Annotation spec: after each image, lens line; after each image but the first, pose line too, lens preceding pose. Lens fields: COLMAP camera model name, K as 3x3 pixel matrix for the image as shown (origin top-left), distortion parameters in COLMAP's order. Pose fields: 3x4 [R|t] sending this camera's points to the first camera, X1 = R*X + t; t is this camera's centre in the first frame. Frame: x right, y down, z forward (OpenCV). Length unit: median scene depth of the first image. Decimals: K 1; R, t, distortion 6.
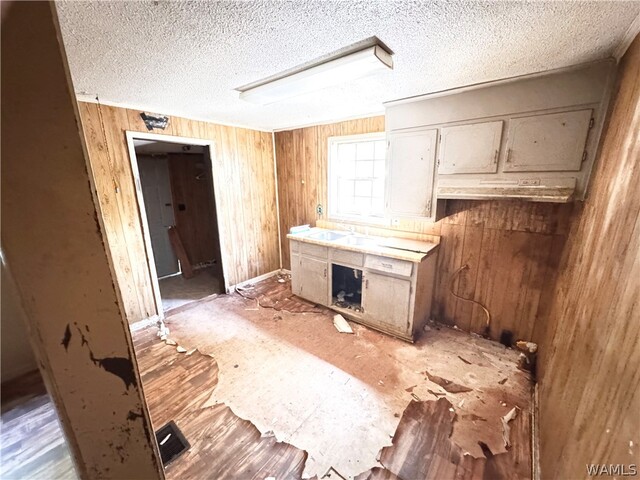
lens RADIAL K [[255.4, 0, 326.2], [0, 255.4, 242.4], [0, 0, 1]] dist [-0.004633, -0.000292]
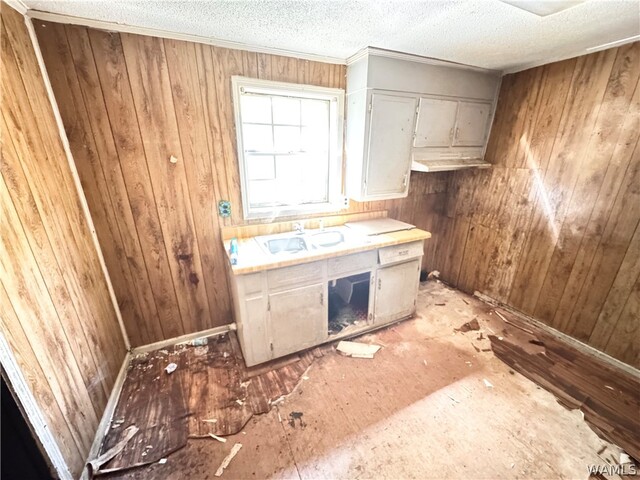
lens RADIAL K [[255.4, 0, 320.1], [0, 255.4, 240.6], [0, 0, 1]] dist [-0.004633, -0.000292]
pose [[0.464234, -0.283923, 0.838972, -0.507360], [0.220743, 0.954427, 0.200850, -0.154465], [-0.857764, 0.091955, 0.505751, 0.650993]]
